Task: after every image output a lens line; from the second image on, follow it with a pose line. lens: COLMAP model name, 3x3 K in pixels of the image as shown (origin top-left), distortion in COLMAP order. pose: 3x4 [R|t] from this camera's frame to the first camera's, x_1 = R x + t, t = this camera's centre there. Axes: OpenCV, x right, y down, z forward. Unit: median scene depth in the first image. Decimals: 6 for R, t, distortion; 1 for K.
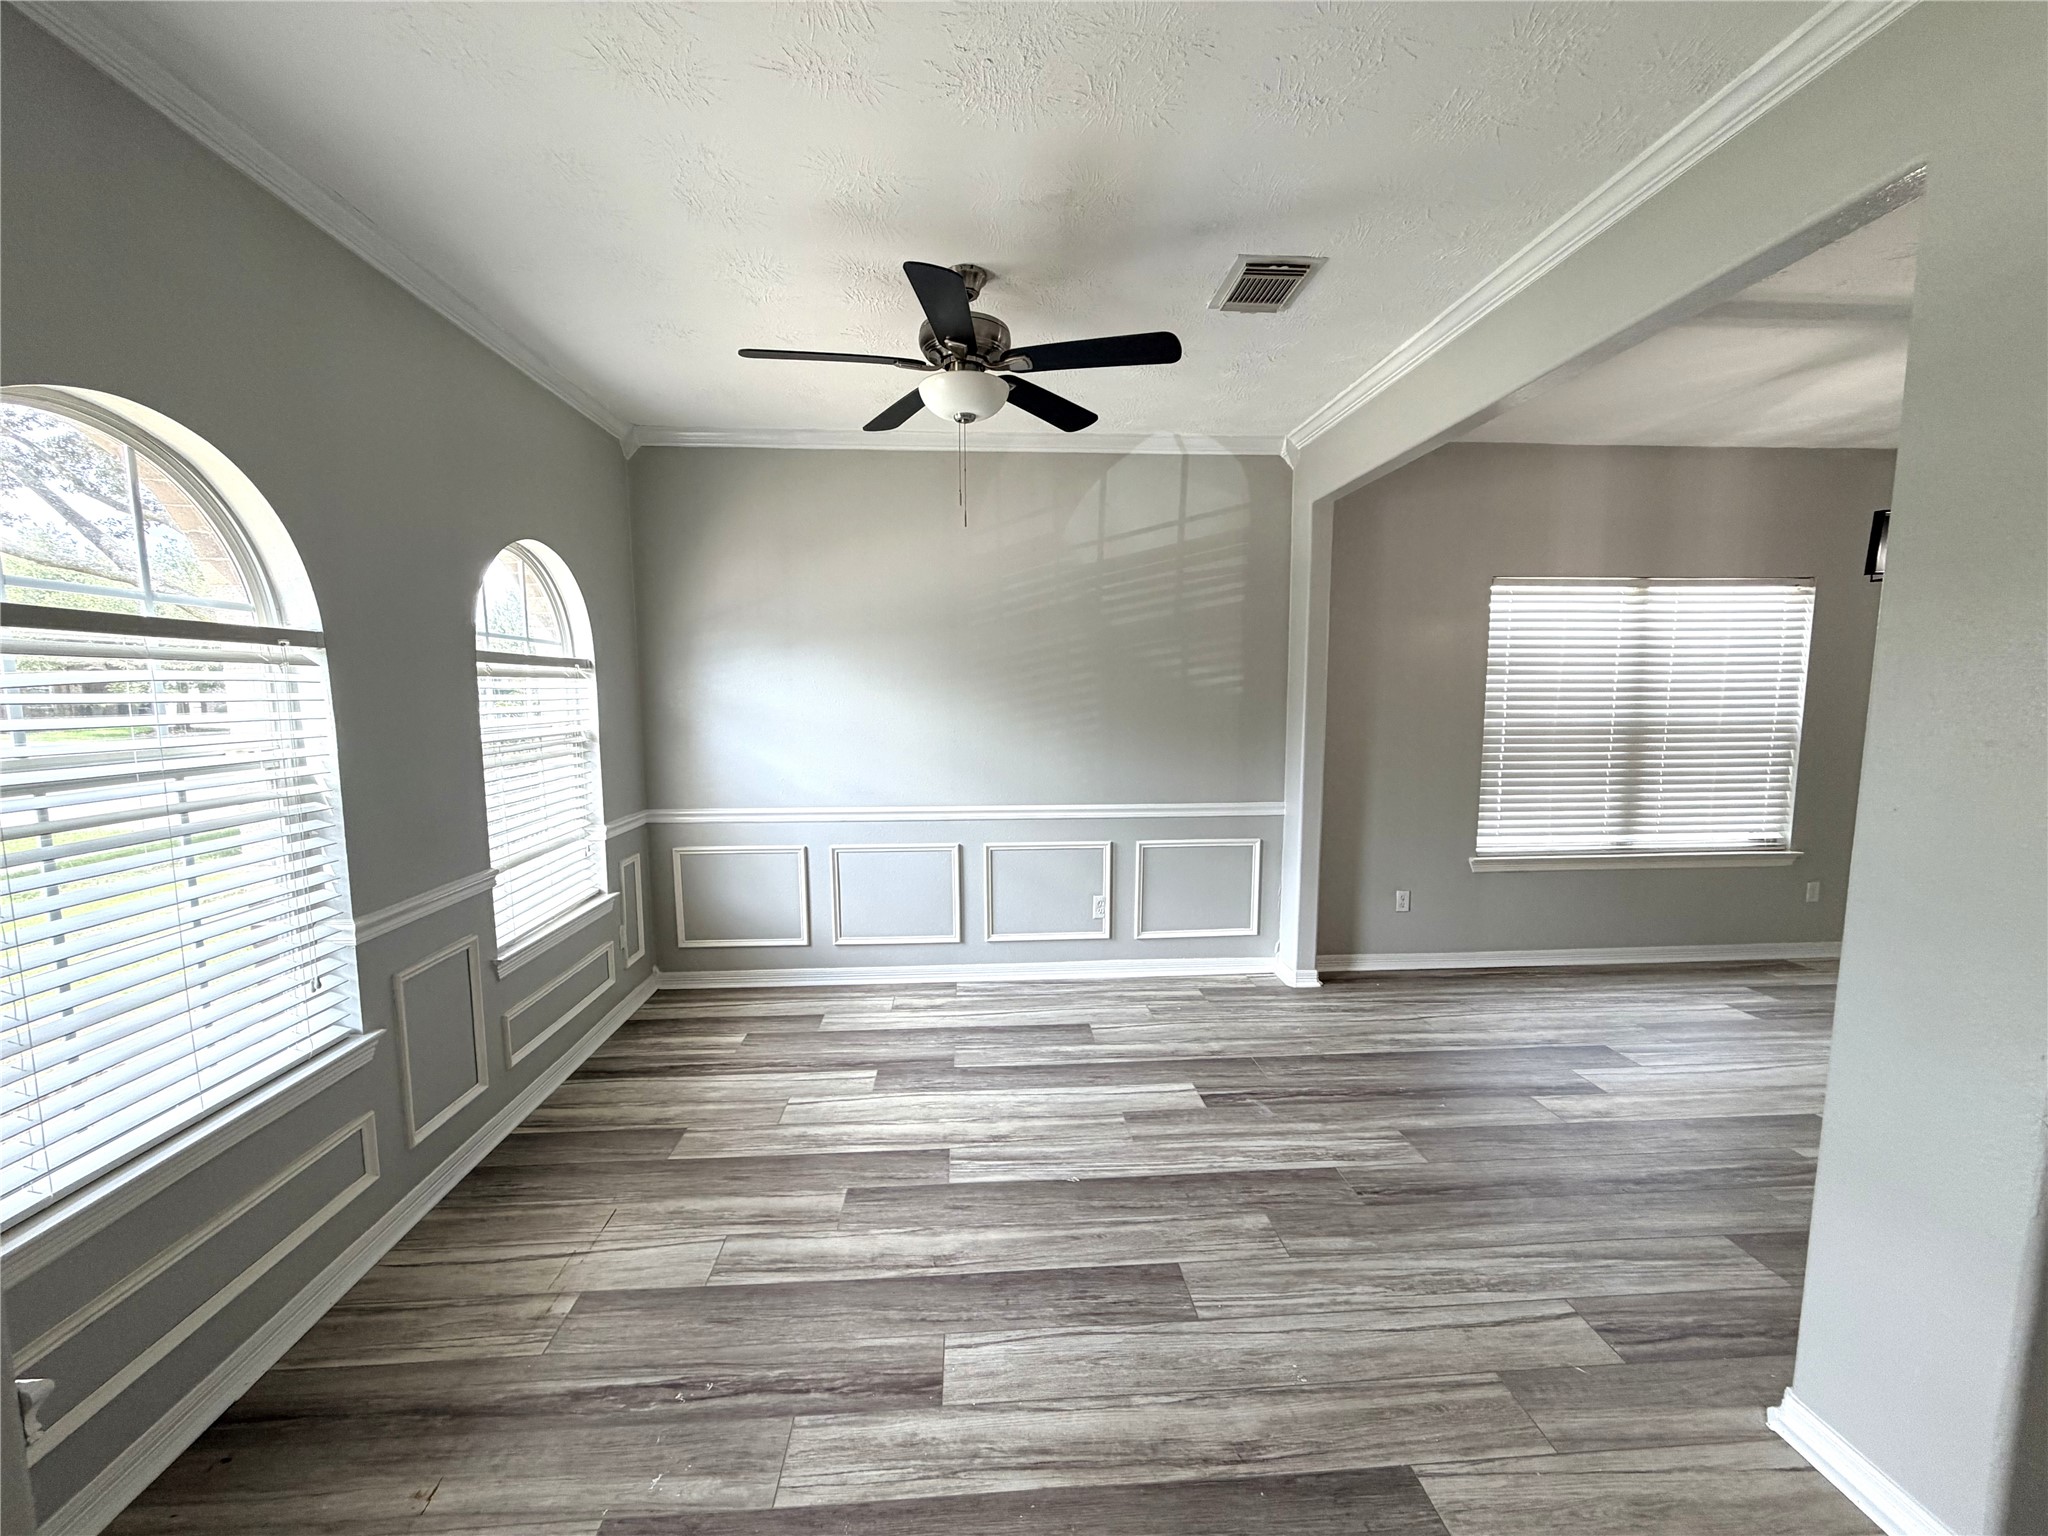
lens RADIAL K [[818.2, 0, 1016.9], [0, 818.2, 769.8], [0, 0, 1]] dist [-0.002016, 0.001919]
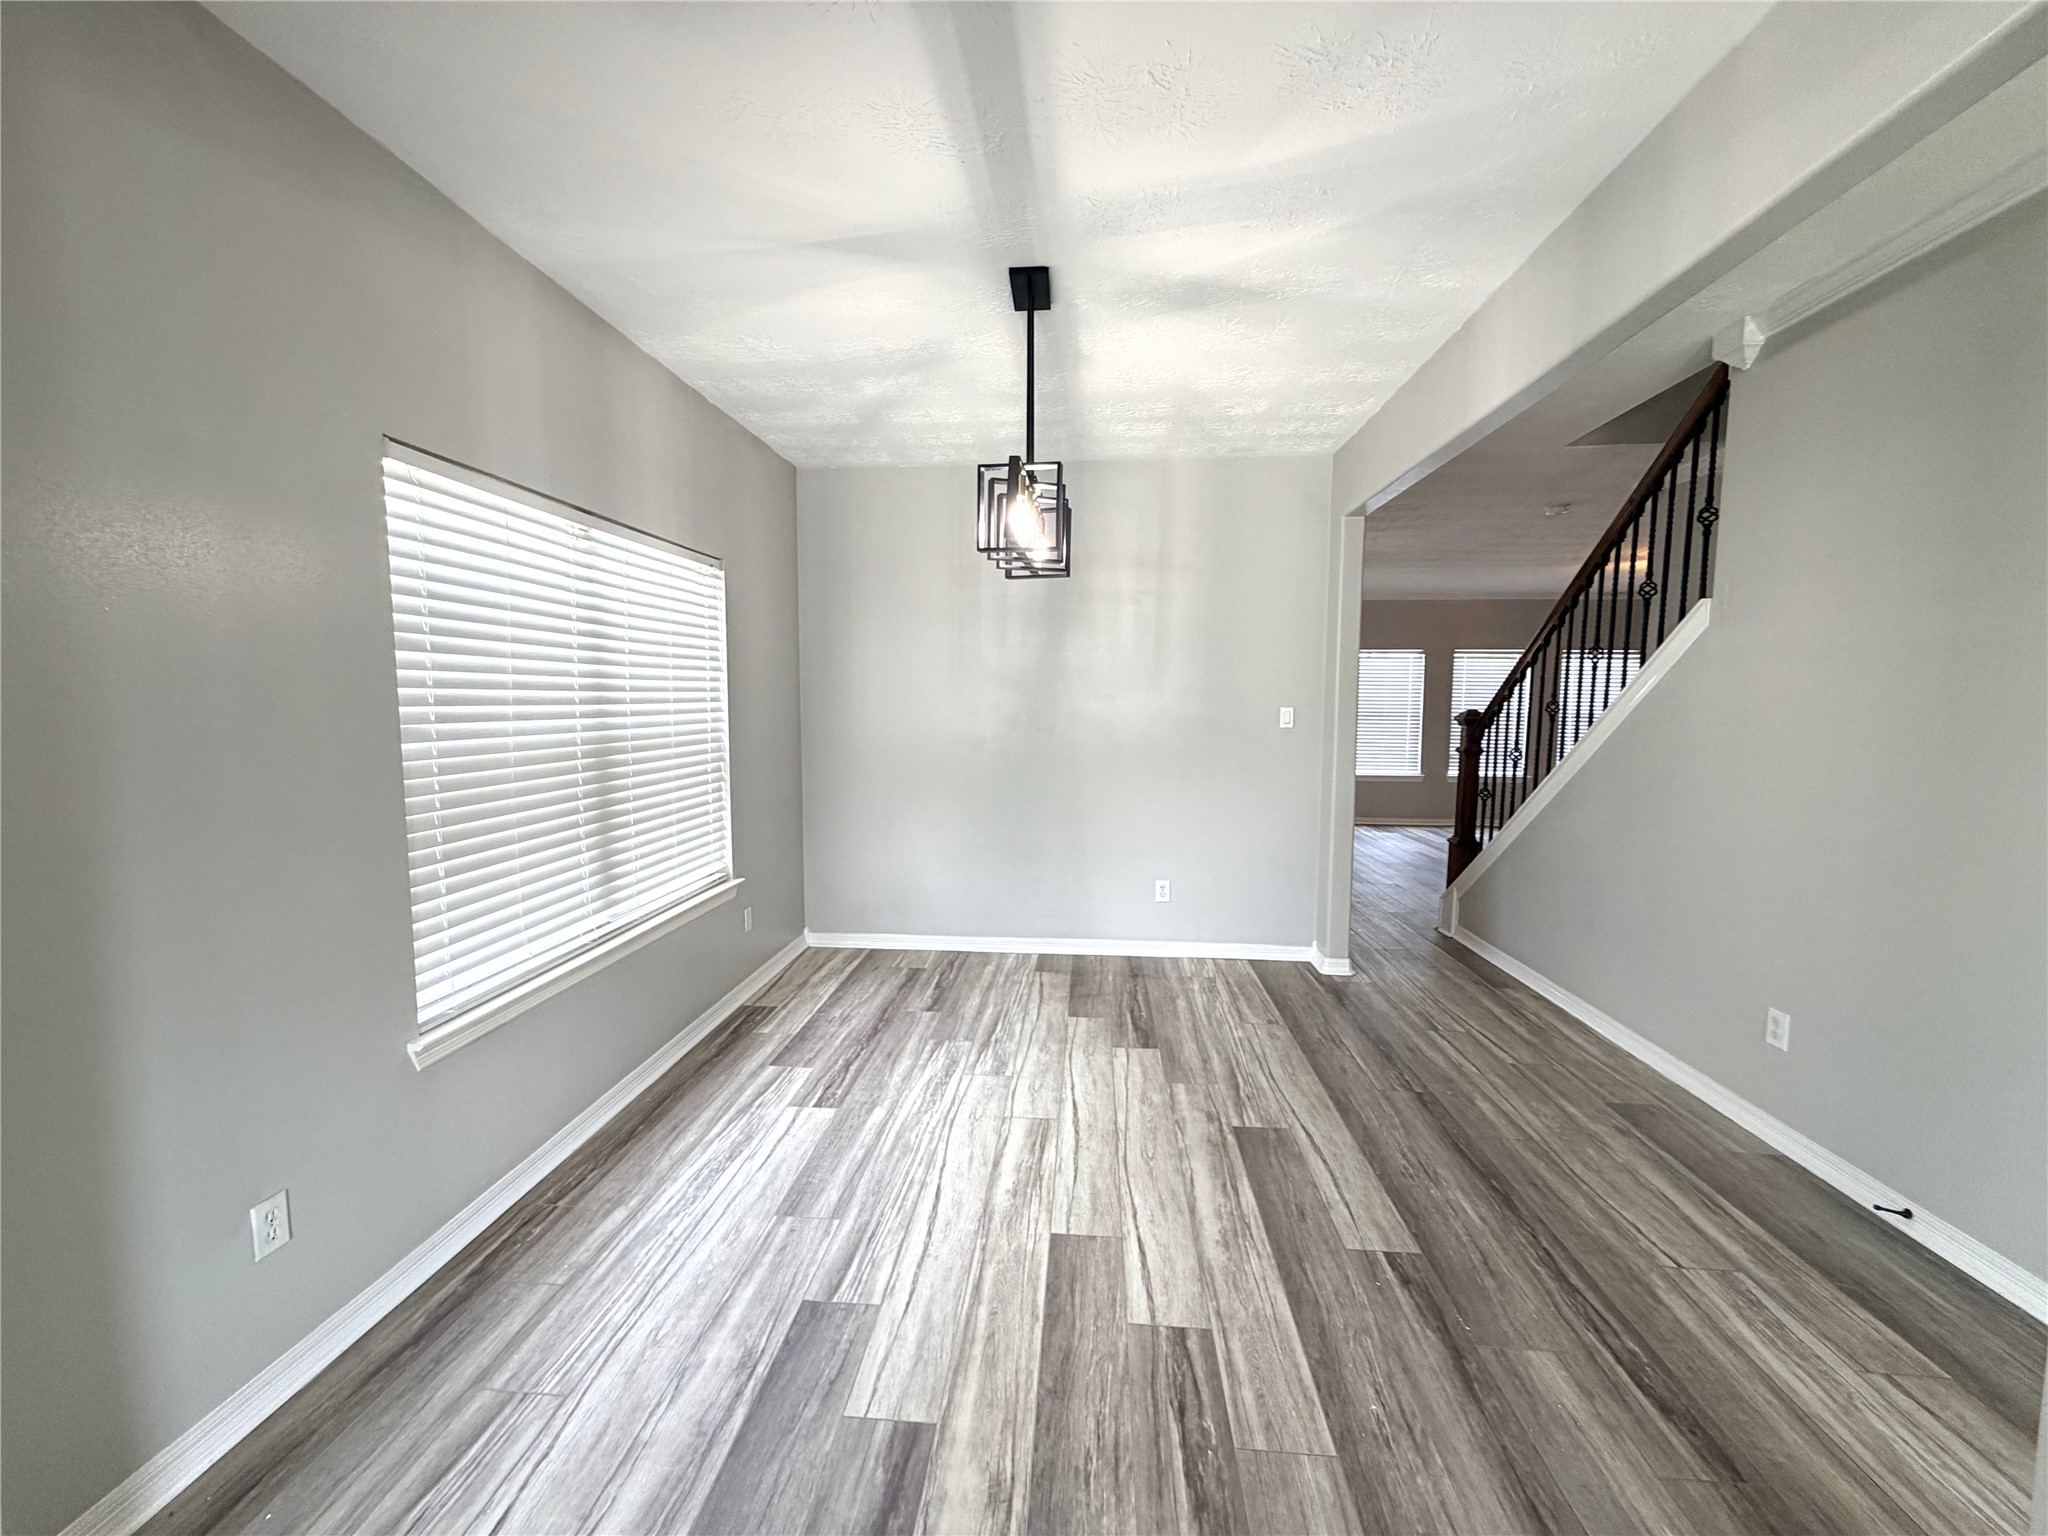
lens RADIAL K [[818.2, 0, 1020.5], [0, 818.2, 767.2], [0, 0, 1]] dist [-0.002016, 0.001919]
pose [[0.152542, -0.078528, 0.985172, 0.163229], [0.095403, 0.993353, 0.064408, -0.045401], [-0.983682, 0.084164, 0.159019, 0.574371]]
